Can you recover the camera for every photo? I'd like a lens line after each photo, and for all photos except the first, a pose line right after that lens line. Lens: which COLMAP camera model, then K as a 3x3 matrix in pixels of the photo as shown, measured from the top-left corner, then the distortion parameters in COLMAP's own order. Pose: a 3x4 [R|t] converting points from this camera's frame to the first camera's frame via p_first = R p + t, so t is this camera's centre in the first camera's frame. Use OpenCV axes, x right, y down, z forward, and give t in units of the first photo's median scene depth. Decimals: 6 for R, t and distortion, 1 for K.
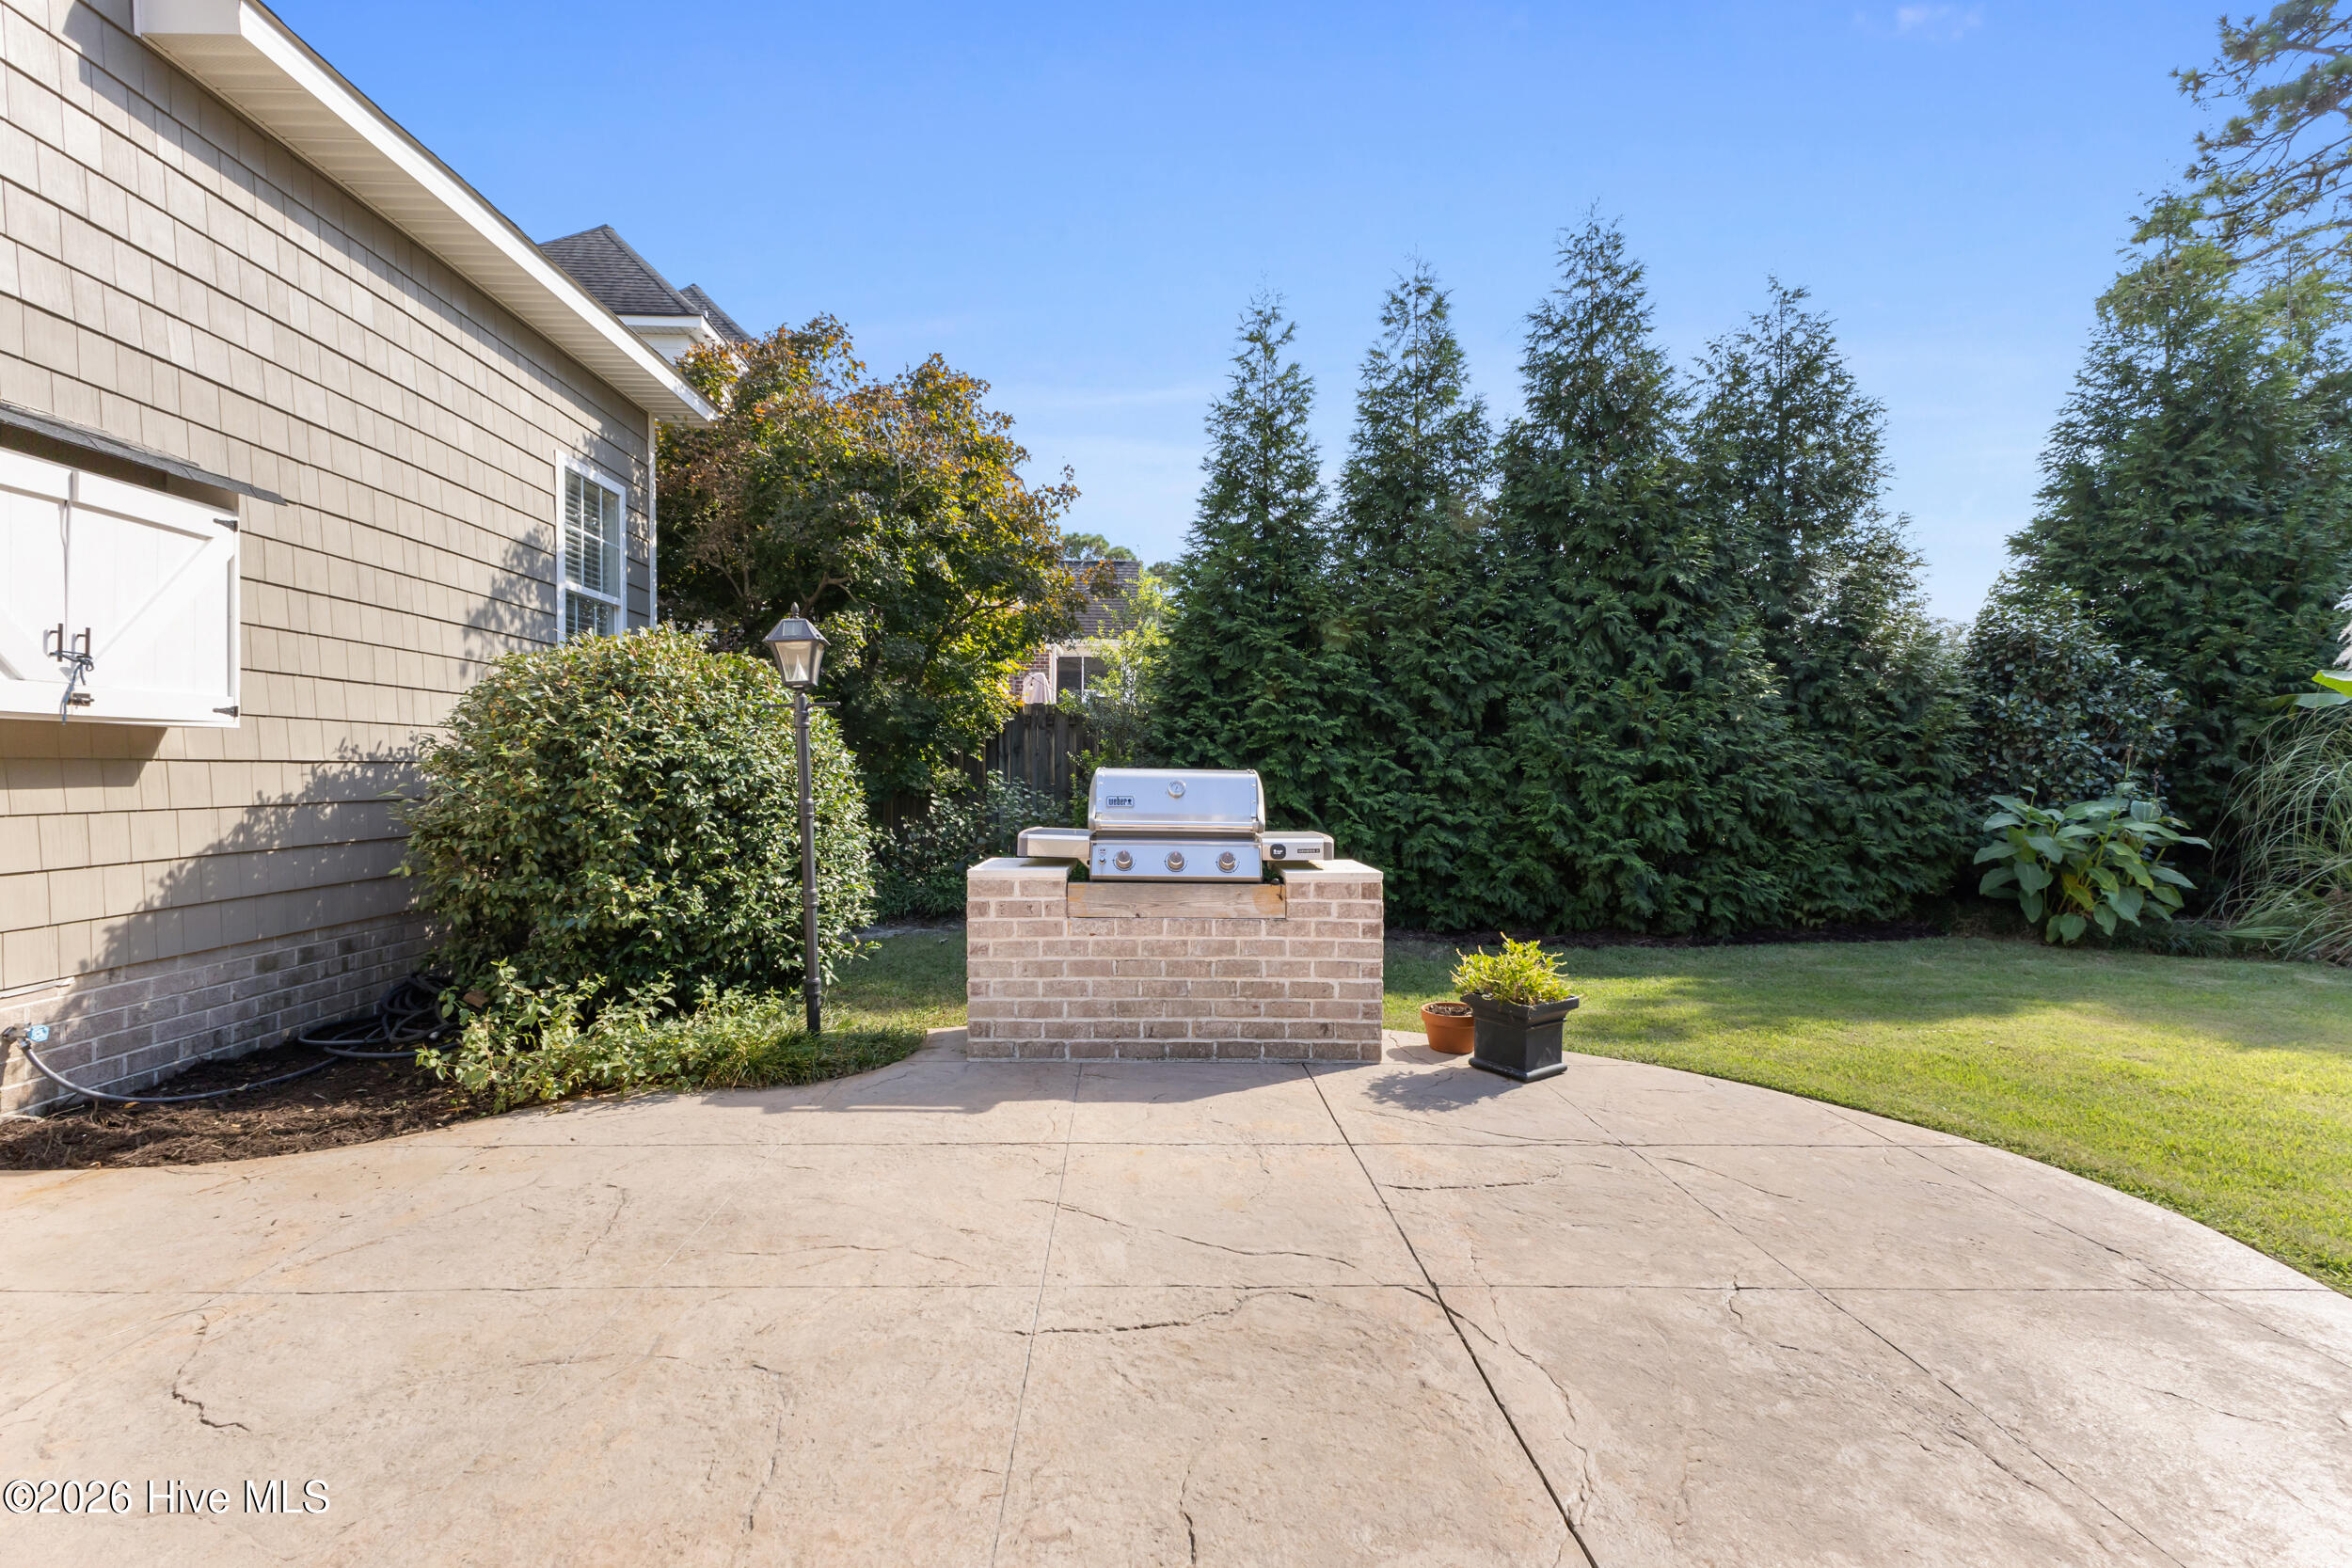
lens RADIAL K [[992.9, 0, 1168.2], [0, 992.9, 749.9], [0, 0, 1]] dist [0.000398, 0.000122]
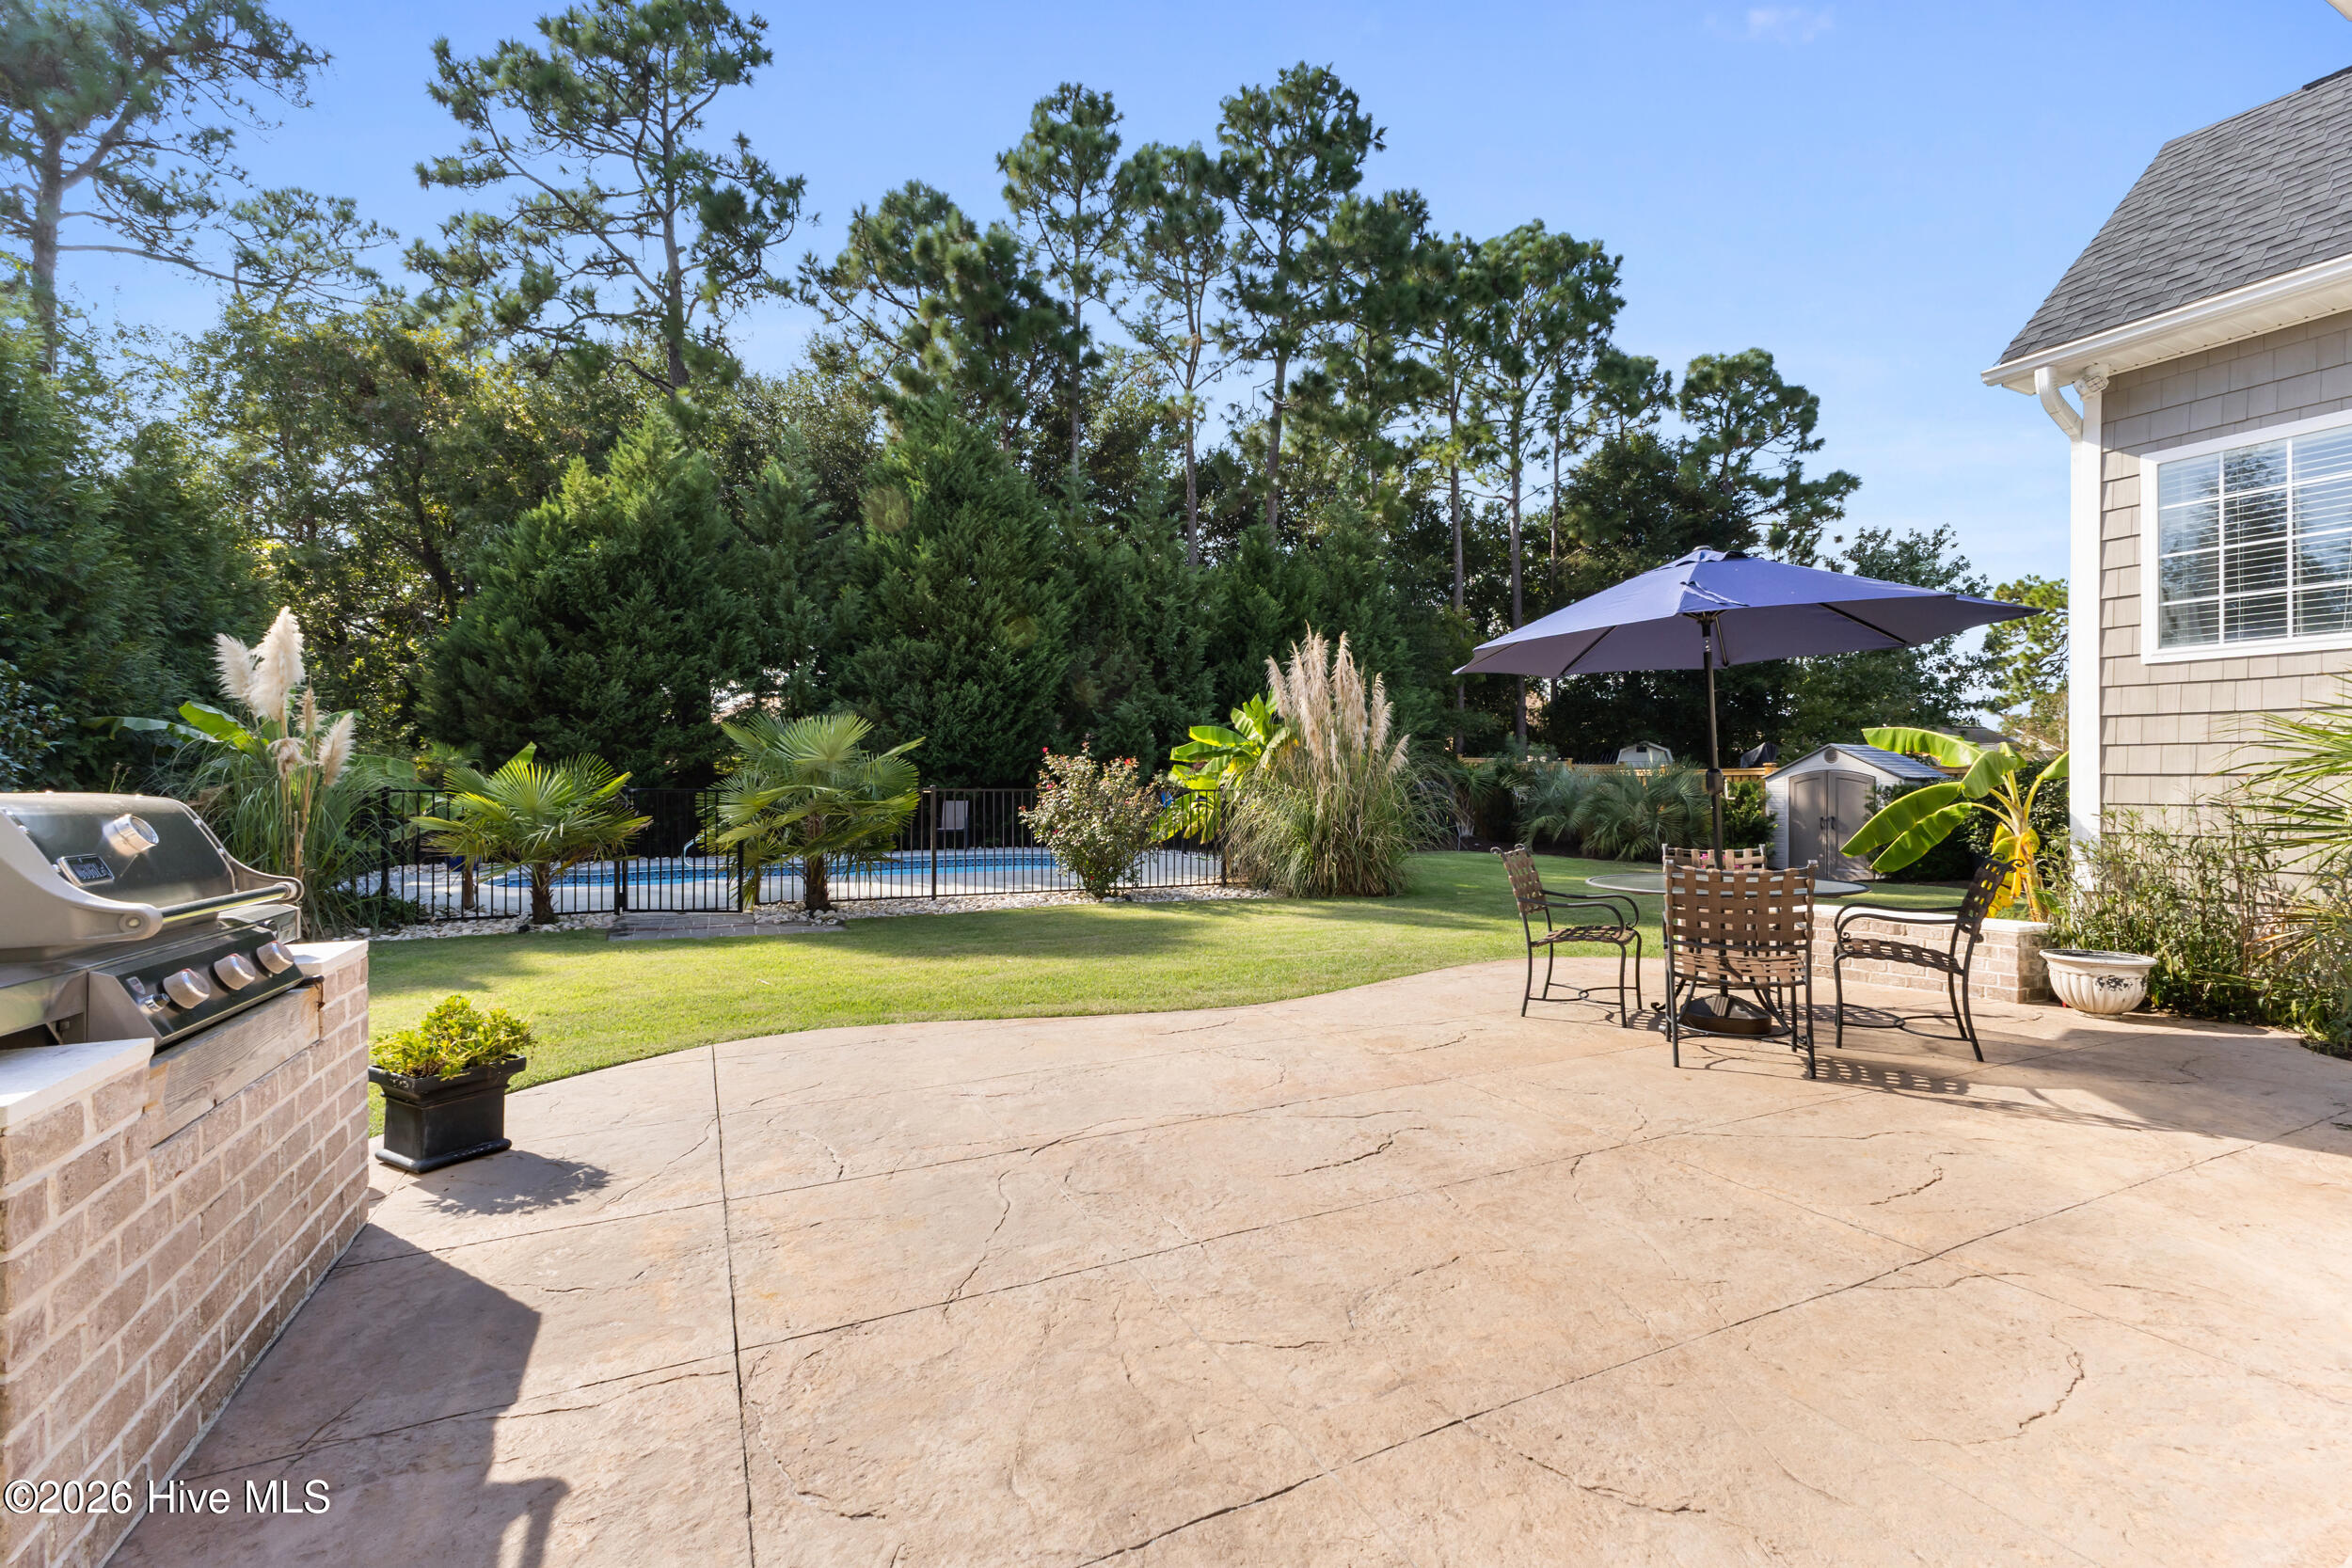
lens RADIAL K [[995.8, 0, 1176.0], [0, 995.8, 784.0], [0, 0, 1]] dist [0.000031, 0.000058]
pose [[-0.390386, -0.000431, 0.920651, -0.702353], [-0.017759, 0.999817, -0.007062, 0.009916], [-0.920480, -0.019107, -0.390323, 0.836735]]
